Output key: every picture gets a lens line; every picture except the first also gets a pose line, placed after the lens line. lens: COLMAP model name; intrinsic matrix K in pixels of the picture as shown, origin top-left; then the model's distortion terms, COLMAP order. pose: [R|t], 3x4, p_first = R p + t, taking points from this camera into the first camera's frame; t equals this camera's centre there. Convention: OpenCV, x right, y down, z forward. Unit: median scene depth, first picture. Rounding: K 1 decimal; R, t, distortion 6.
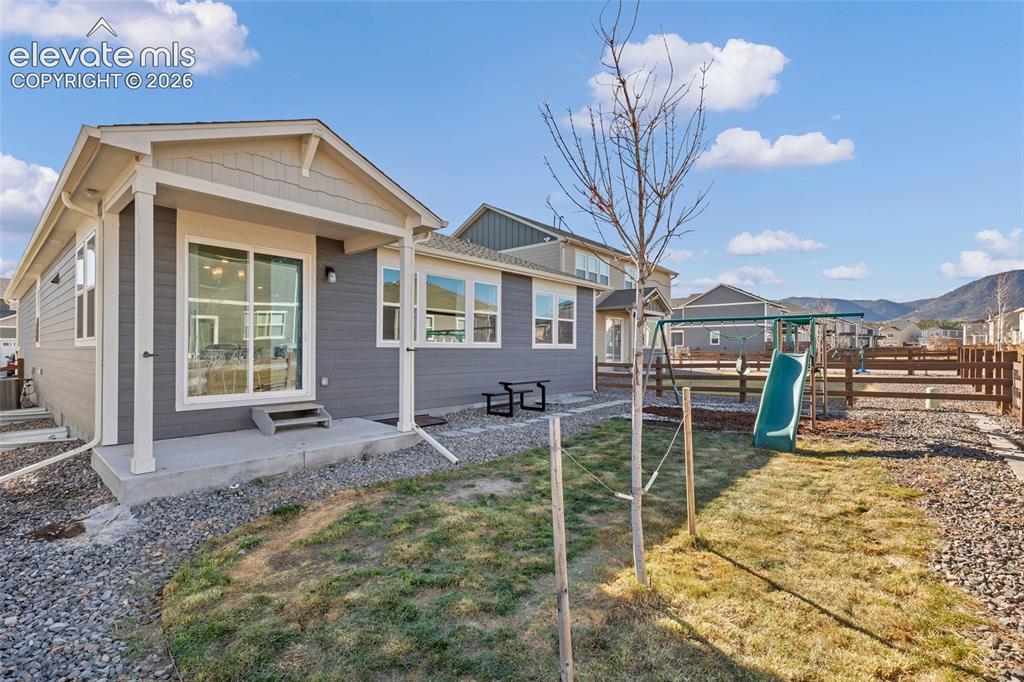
lens RADIAL K [[468.1, 0, 506.2], [0, 468.1, 346.6], [0, 0, 1]] dist [0.020081, 0.000070]
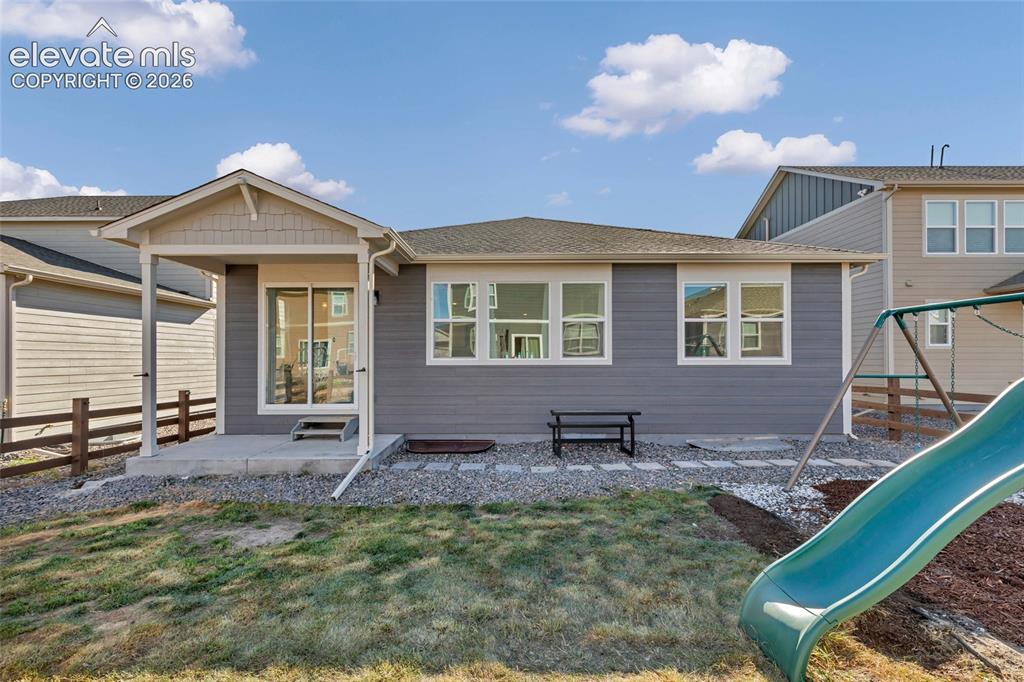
lens RADIAL K [[468.1, 0, 506.2], [0, 468.1, 346.6], [0, 0, 1]] dist [0.020081, 0.000070]
pose [[0.651829, -0.039199, -0.757352, 0.657756], [0.008272, 0.998971, -0.044586, 0.008537], [0.758321, 0.022798, 0.651483, 0.577689]]
